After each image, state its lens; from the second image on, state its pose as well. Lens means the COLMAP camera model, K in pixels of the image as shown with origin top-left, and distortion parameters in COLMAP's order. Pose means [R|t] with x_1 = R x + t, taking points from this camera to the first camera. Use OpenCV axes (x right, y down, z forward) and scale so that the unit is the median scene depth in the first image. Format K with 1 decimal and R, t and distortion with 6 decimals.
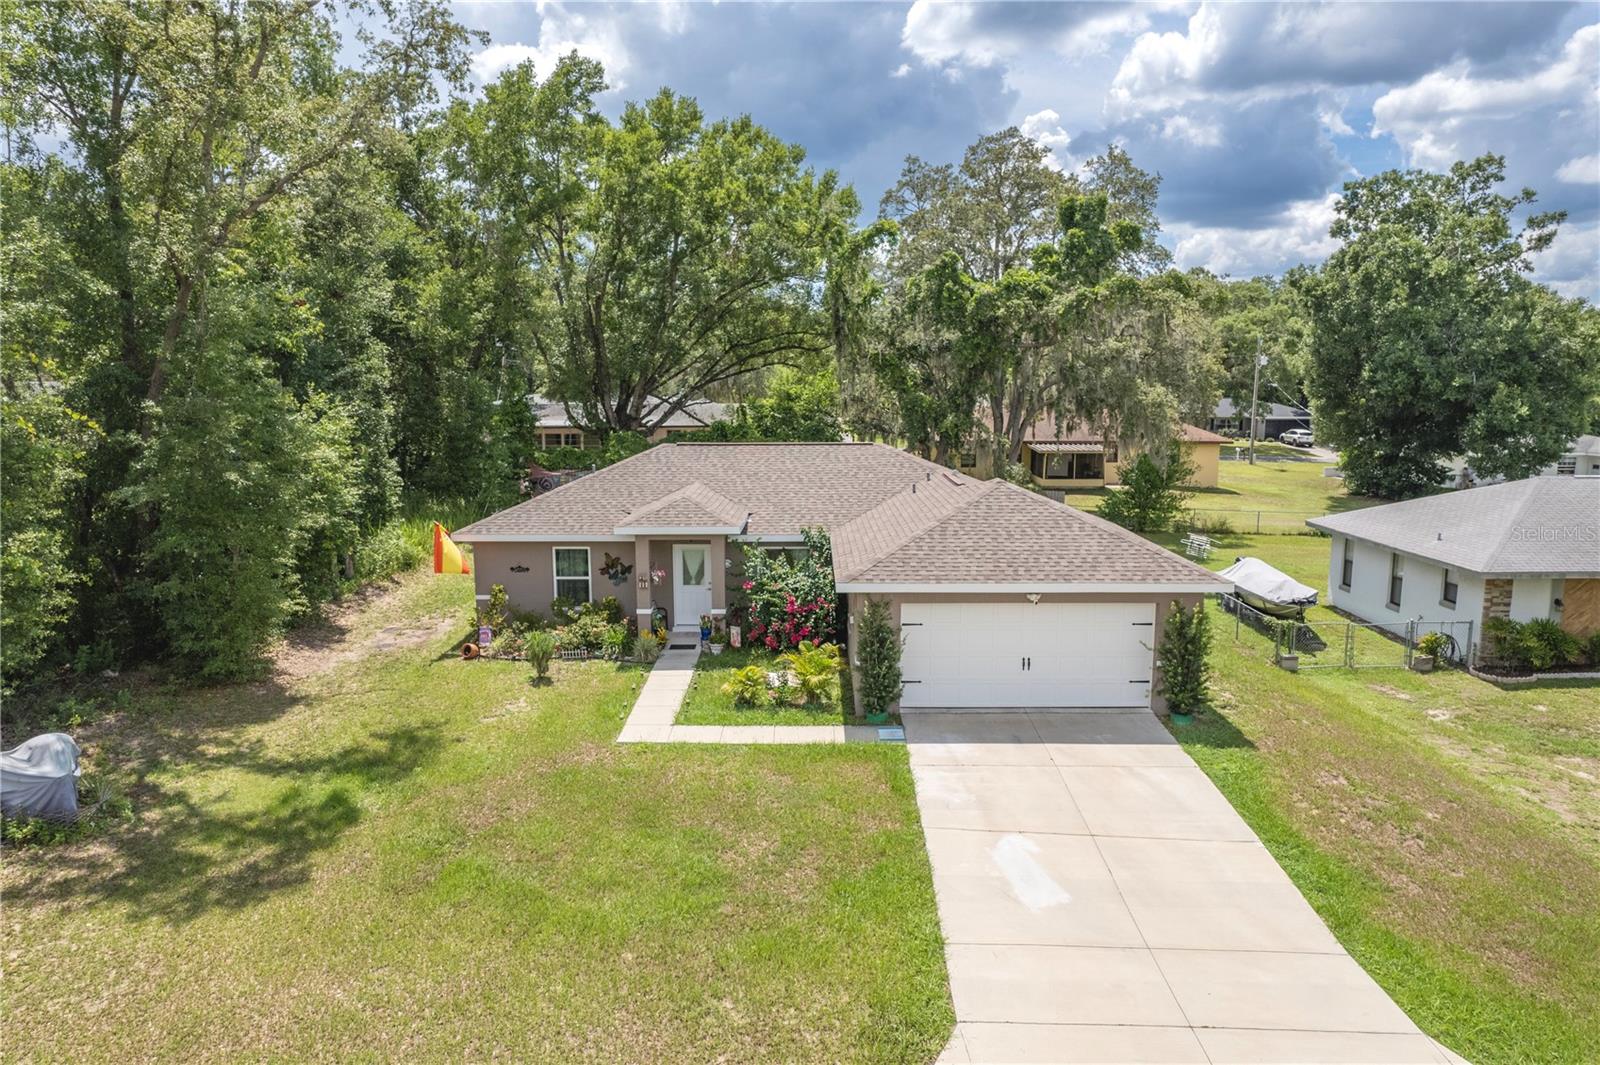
lens RADIAL K [[1023.4, 0, 800.0], [0, 1023.4, 532.5], [0, 0, 1]] dist [-0.076437, 0.066927]
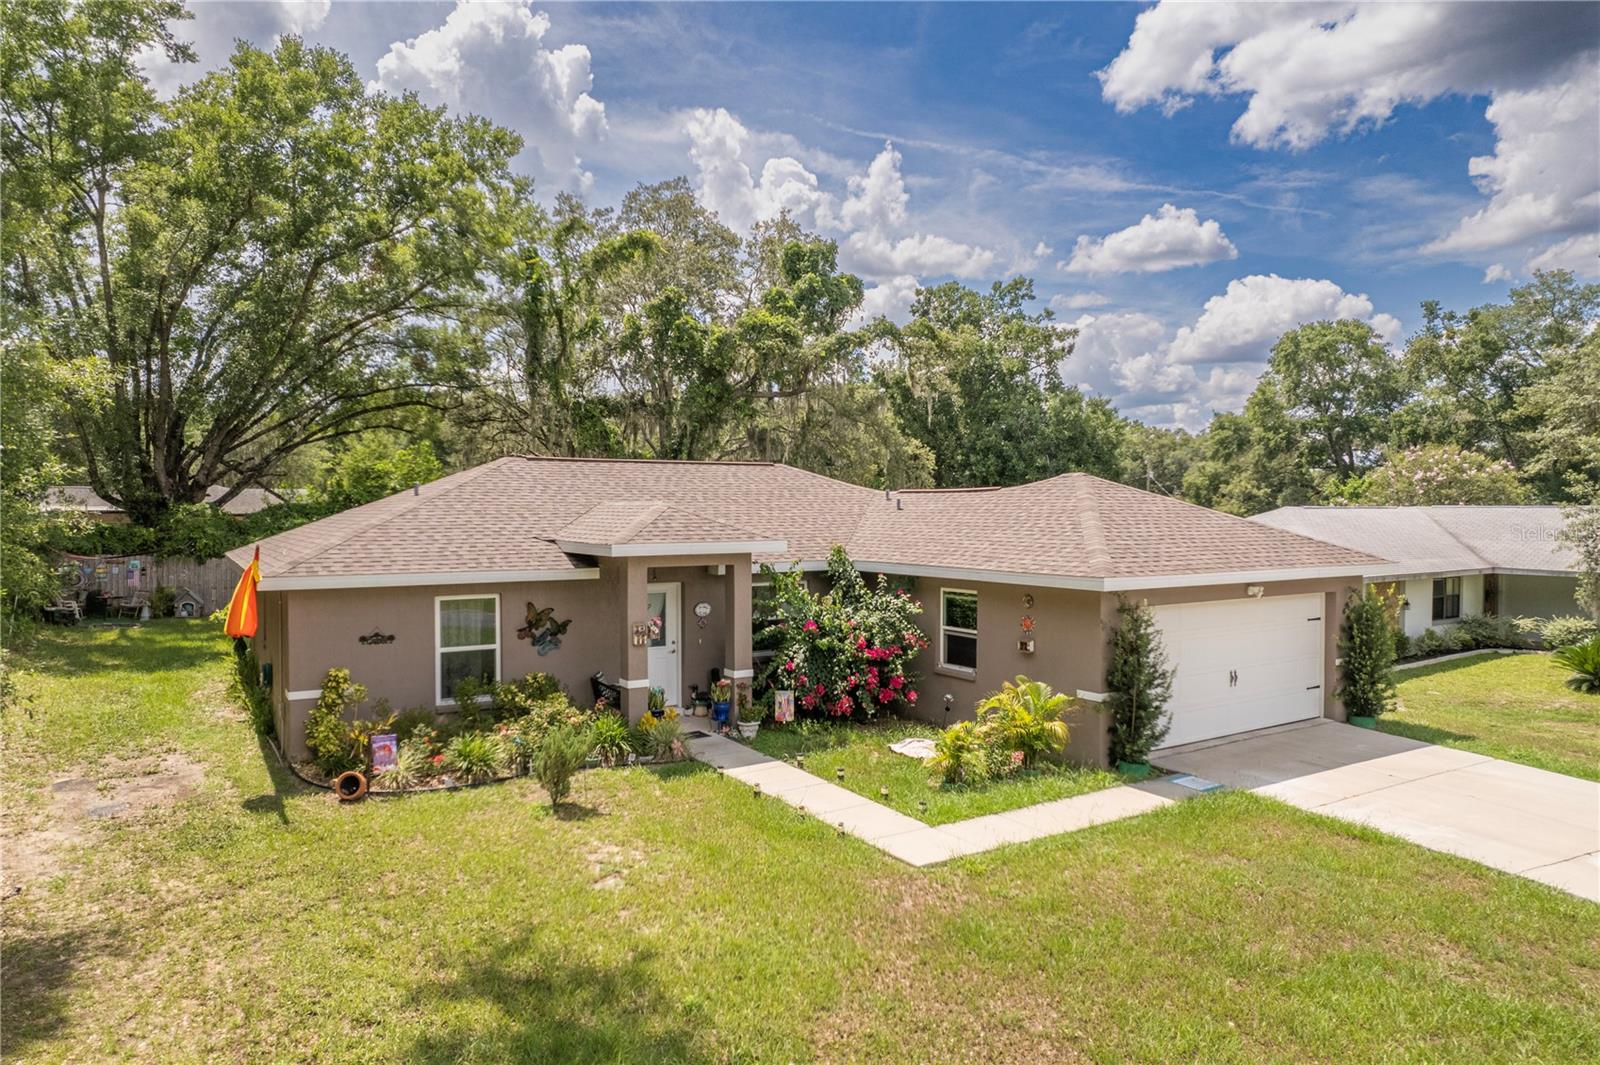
lens RADIAL K [[1023.4, 0, 800.0], [0, 1023.4, 532.5], [0, 0, 1]] dist [-0.076437, 0.066927]
pose [[0.841169, -0.010104, 0.540678, -0.394630], [0.080884, 0.990929, -0.107318, 0.058953], [-0.534689, 0.134005, 0.834356, 0.405648]]
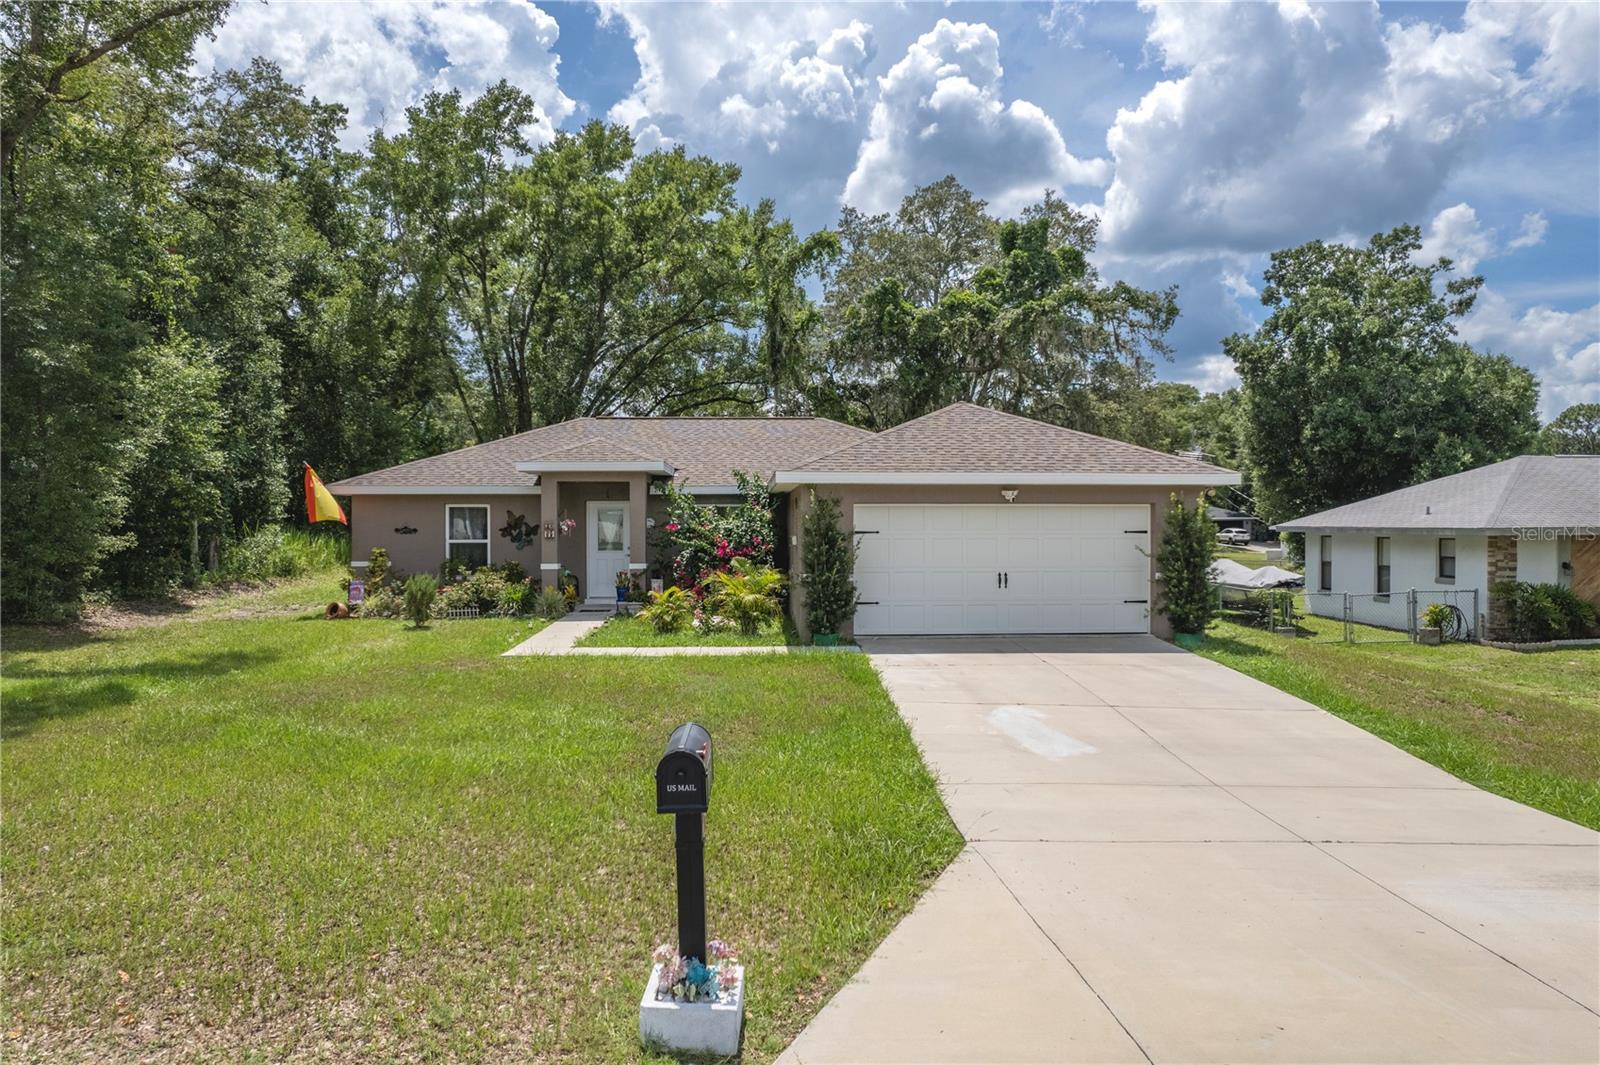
lens RADIAL K [[1022.1, 0, 801.5], [0, 1022.1, 533.3], [0, 0, 1]] dist [-0.076059, 0.067107]
pose [[0.997956, -0.000355, 0.063902, 0.002491], [0.009294, 0.990159, -0.139636, 0.165756], [-0.063223, 0.139945, 0.988139, 0.141490]]
